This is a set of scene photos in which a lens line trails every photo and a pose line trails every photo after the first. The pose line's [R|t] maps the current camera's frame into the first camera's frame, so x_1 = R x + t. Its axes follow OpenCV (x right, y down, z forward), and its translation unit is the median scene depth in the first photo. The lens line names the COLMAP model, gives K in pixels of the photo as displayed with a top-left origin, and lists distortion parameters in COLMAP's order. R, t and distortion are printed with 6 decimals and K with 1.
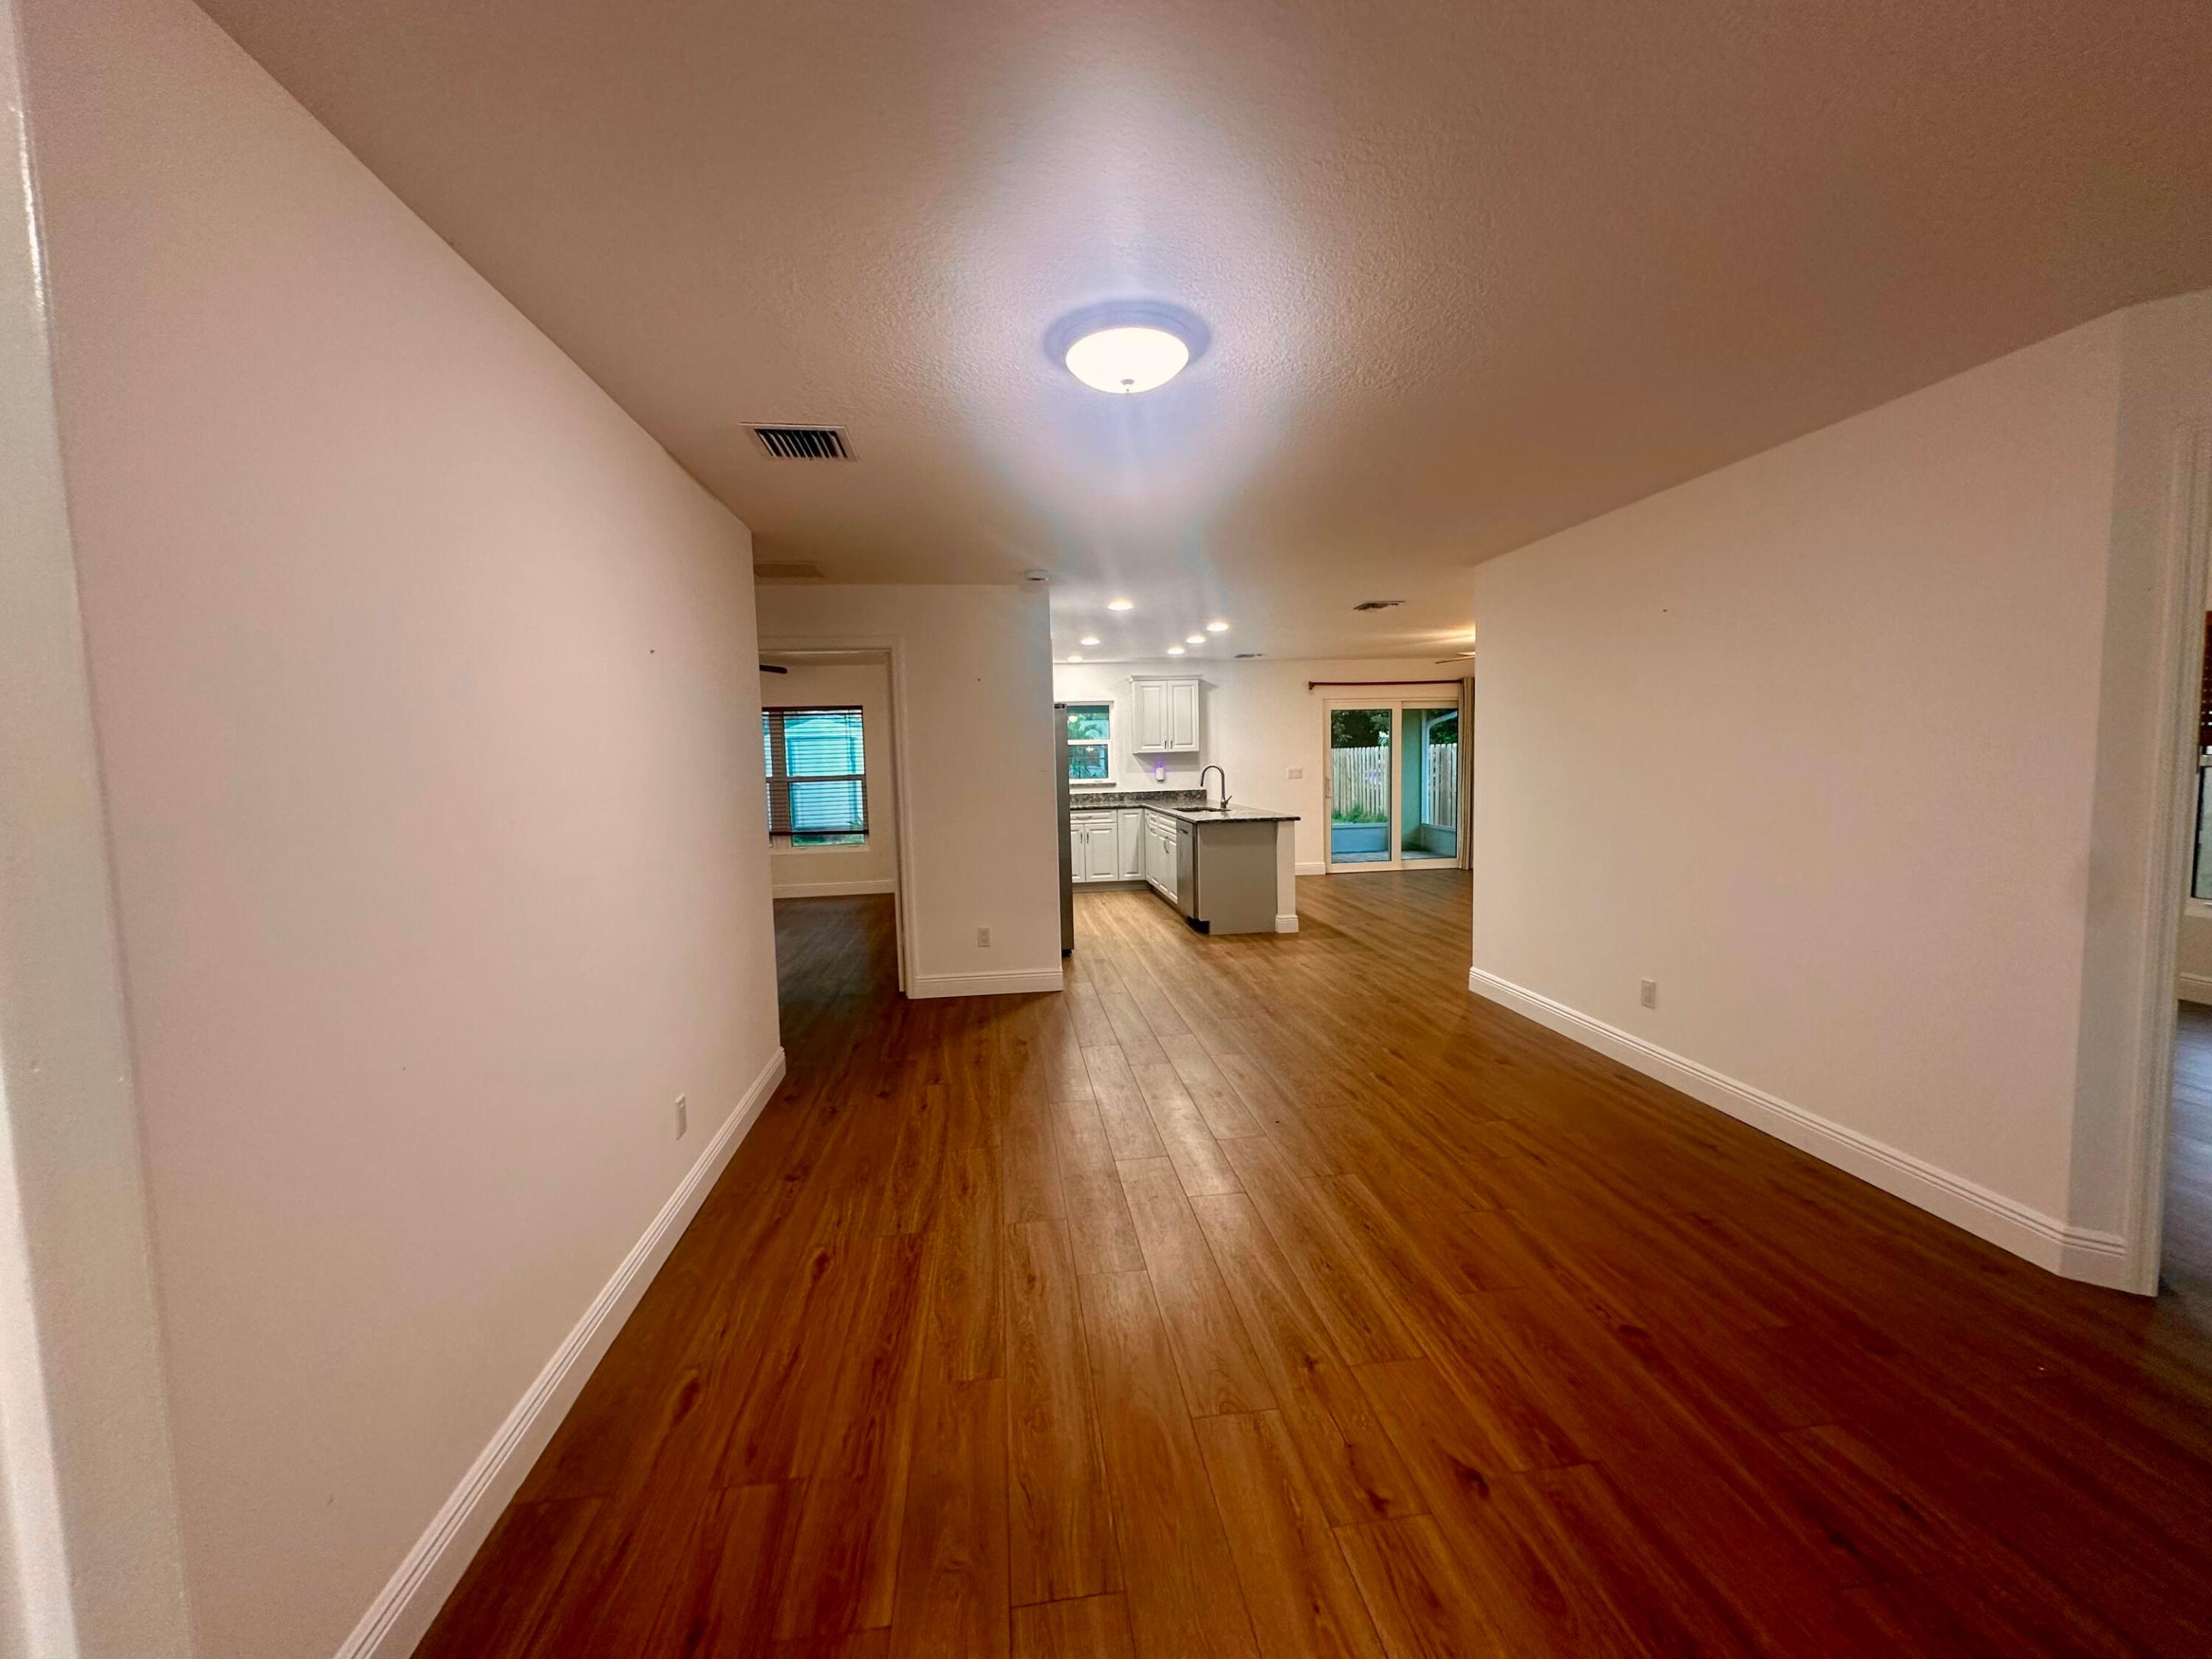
lens RADIAL K [[877.9, 0, 1112.8], [0, 877.9, 818.5], [0, 0, 1]] dist [-0.003478, 0.000192]
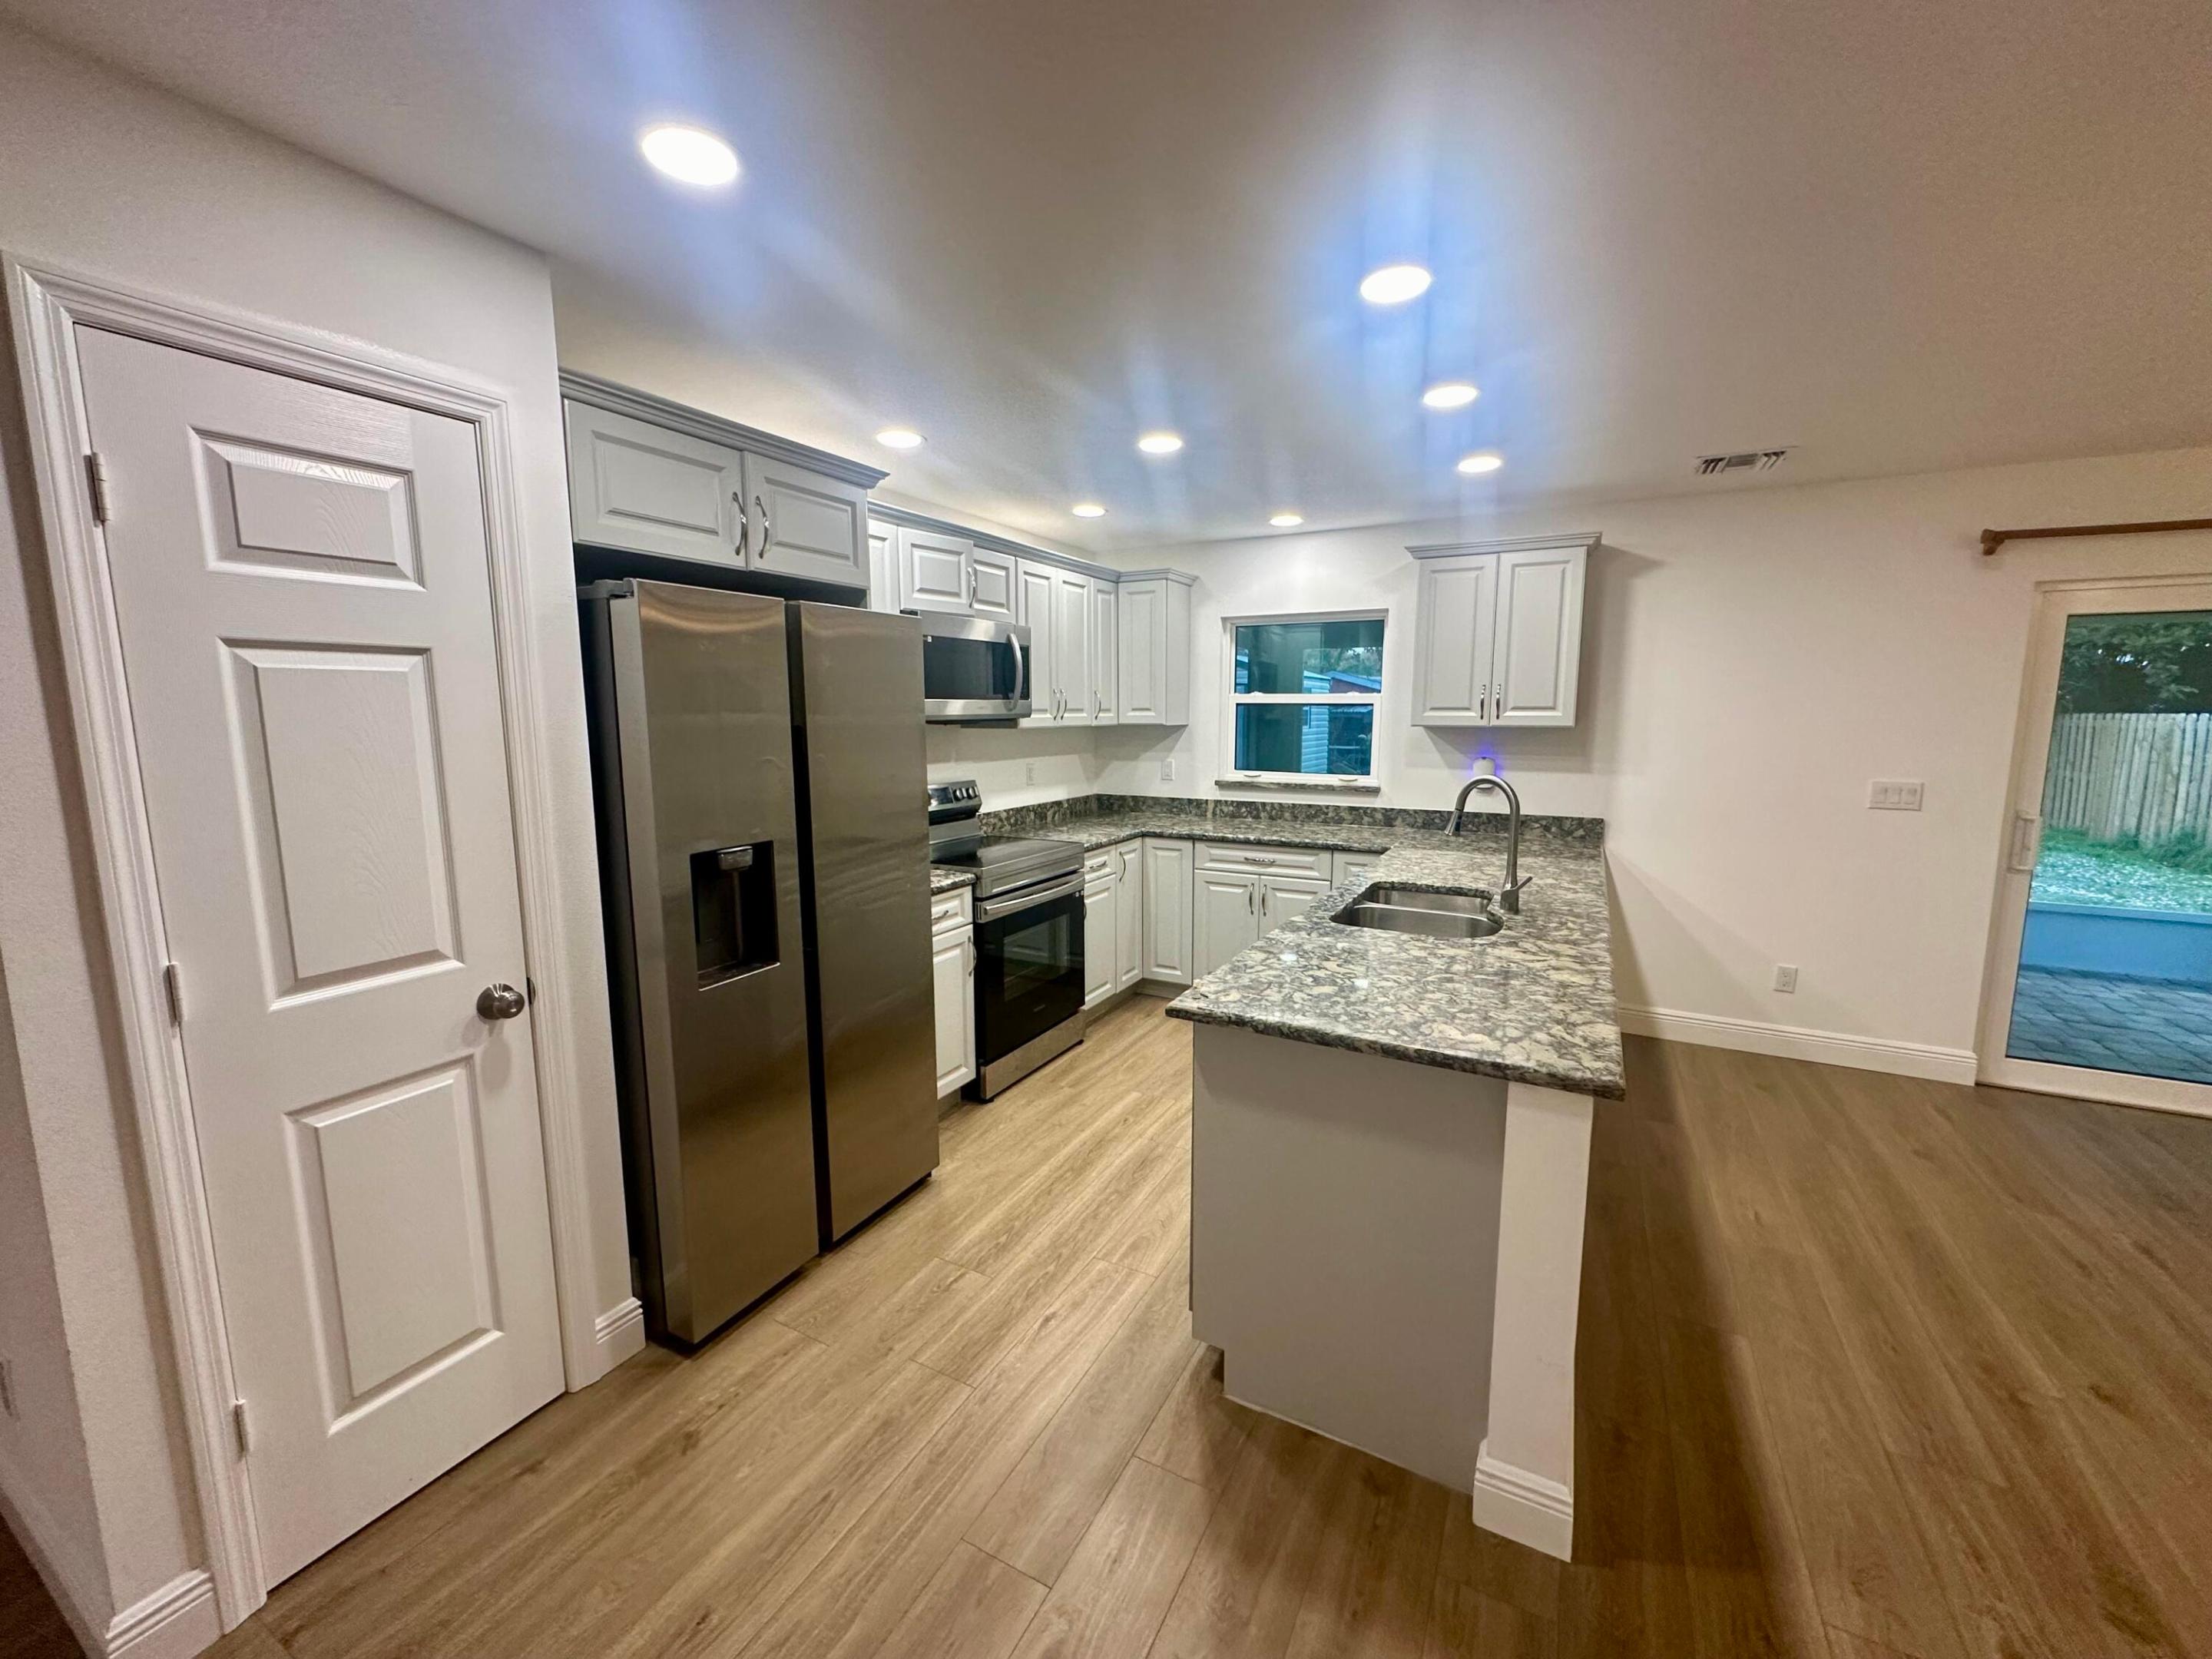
lens RADIAL K [[877.9, 0, 1107.5], [0, 877.9, 830.6], [0, 0, 1]] dist [-0.003478, 0.000192]
pose [[0.808856, 0.102968, -0.578921, 0.226191], [-0.060257, 0.993880, 0.092583, -0.073900], [0.584911, -0.040002, 0.810110, 0.750953]]
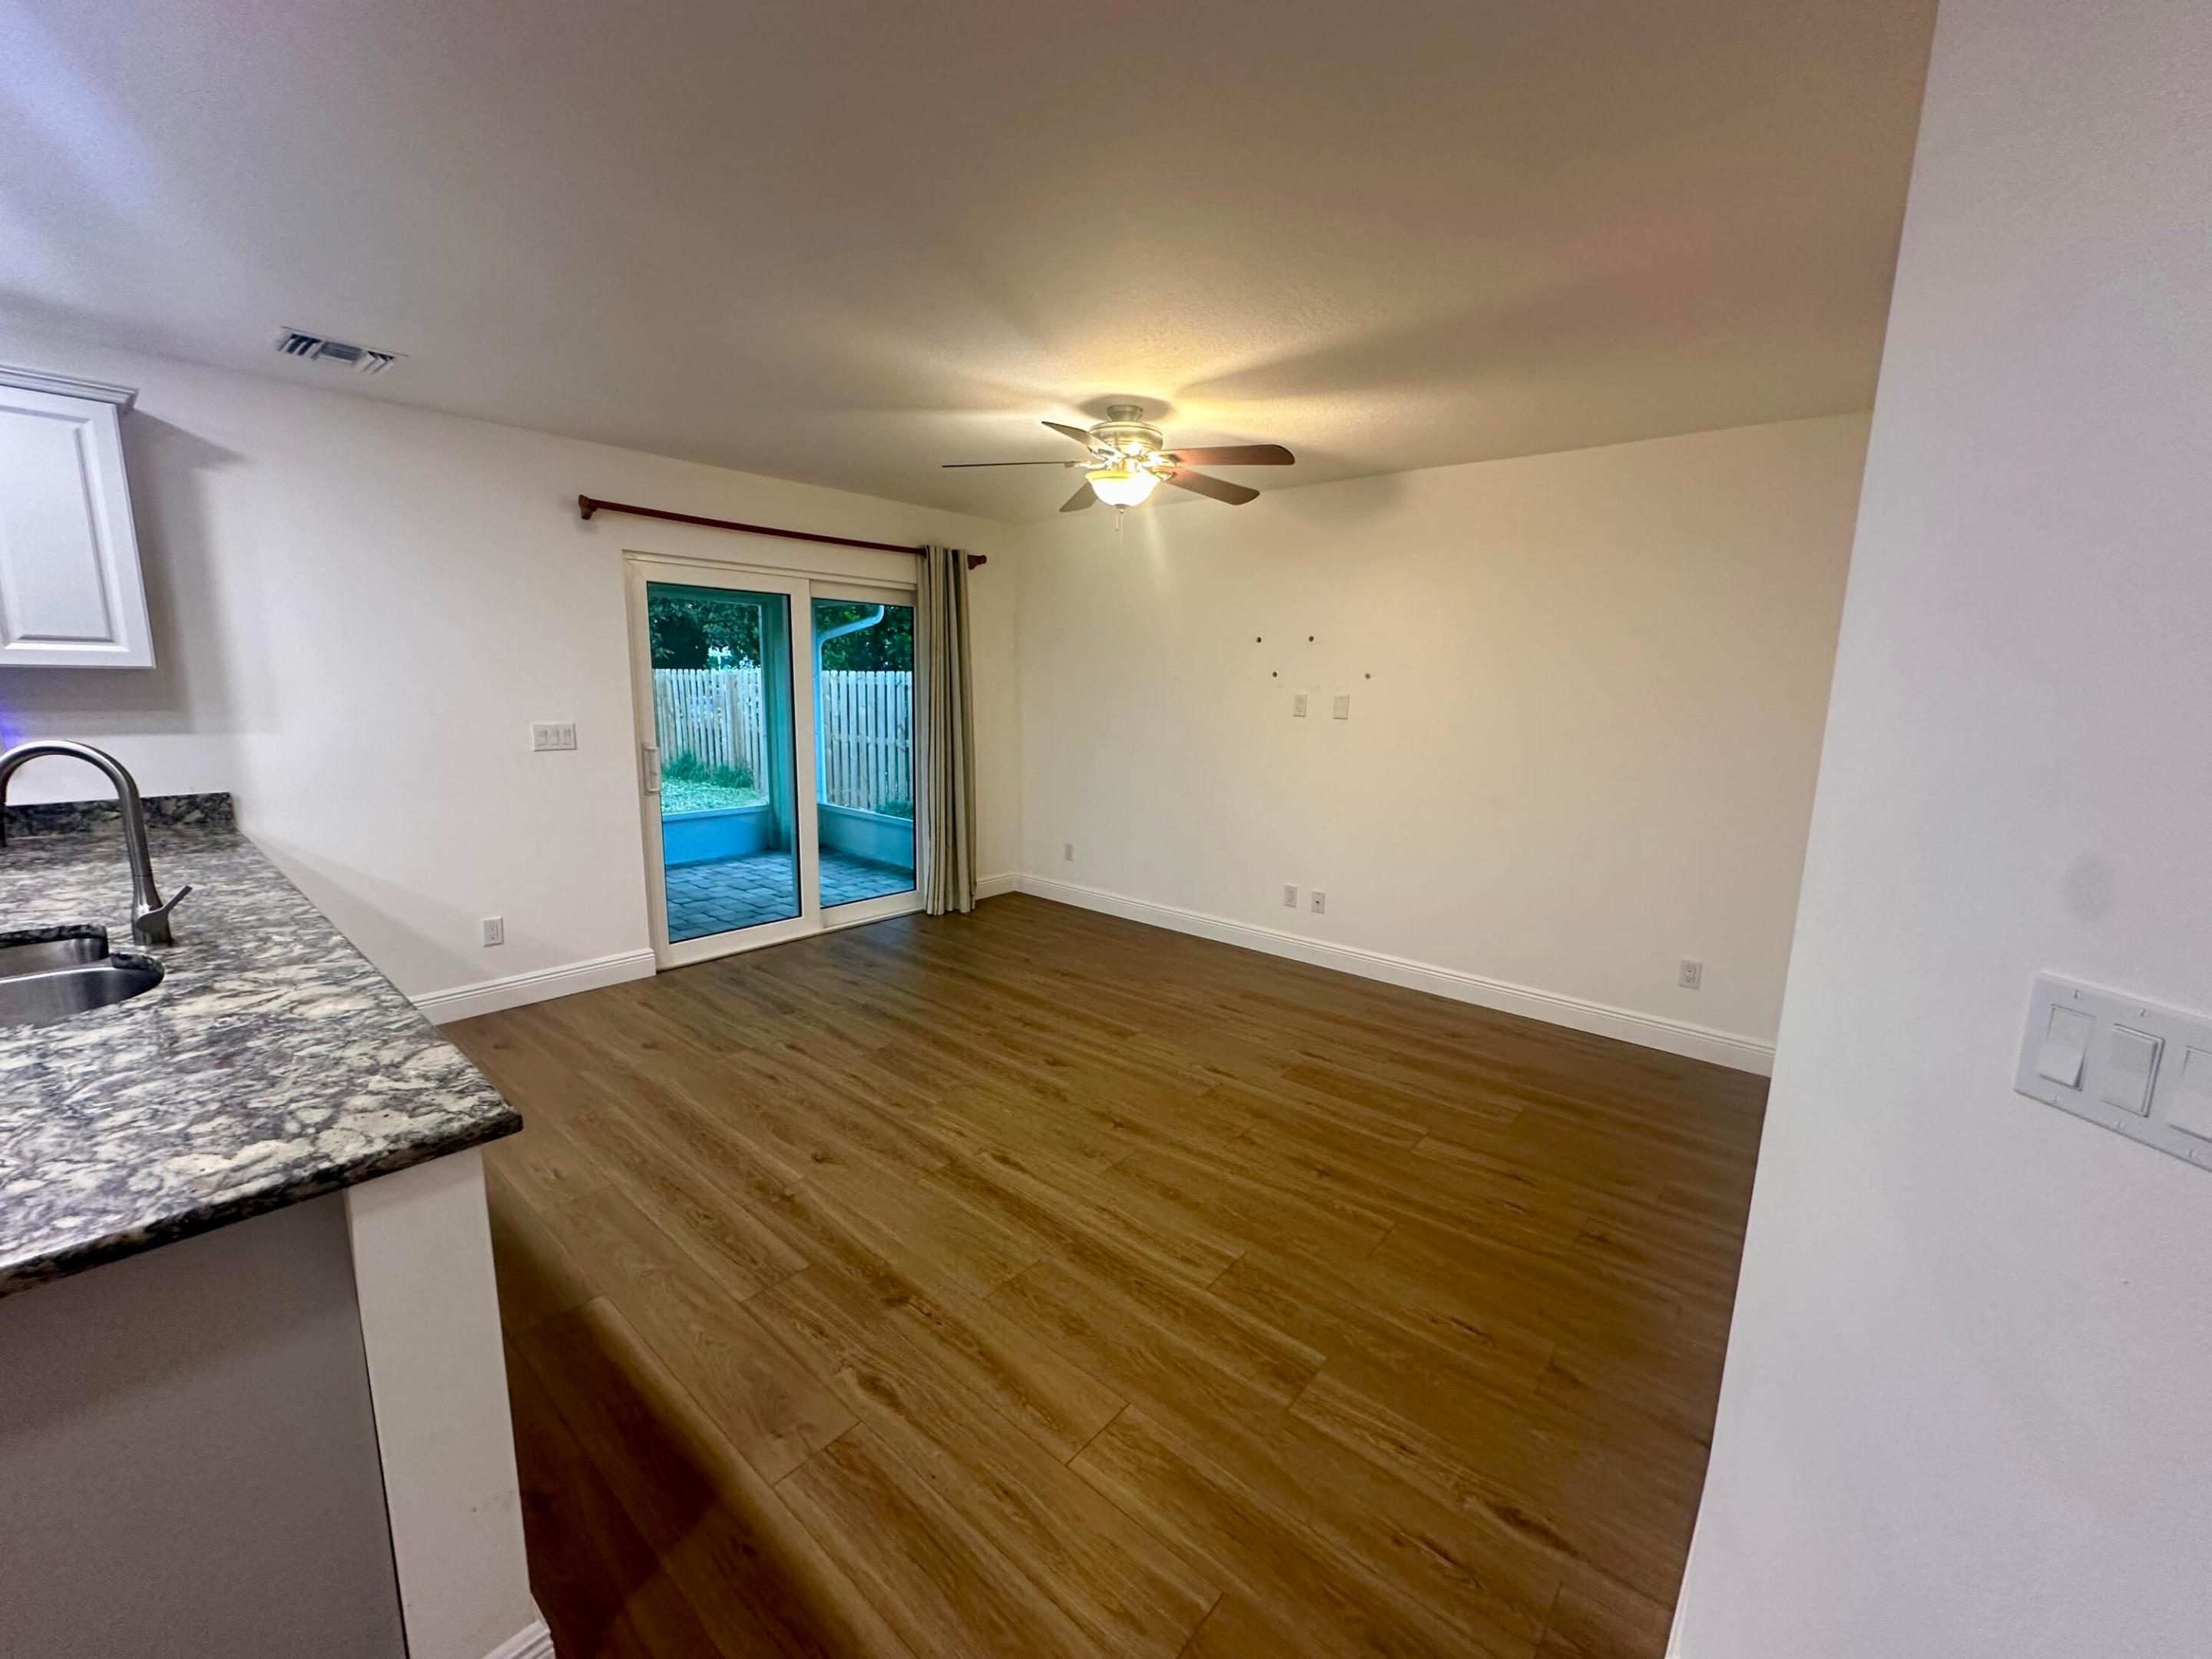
lens RADIAL K [[877.9, 0, 1109.6], [0, 877.9, 827.3], [0, 0, 1]] dist [-0.003478, 0.000192]
pose [[0.744001, -0.074071, 0.664060, 0.188731], [0.009494, 0.994908, 0.100337, -0.070068], [-0.668111, -0.068347, 0.740916, 0.797108]]
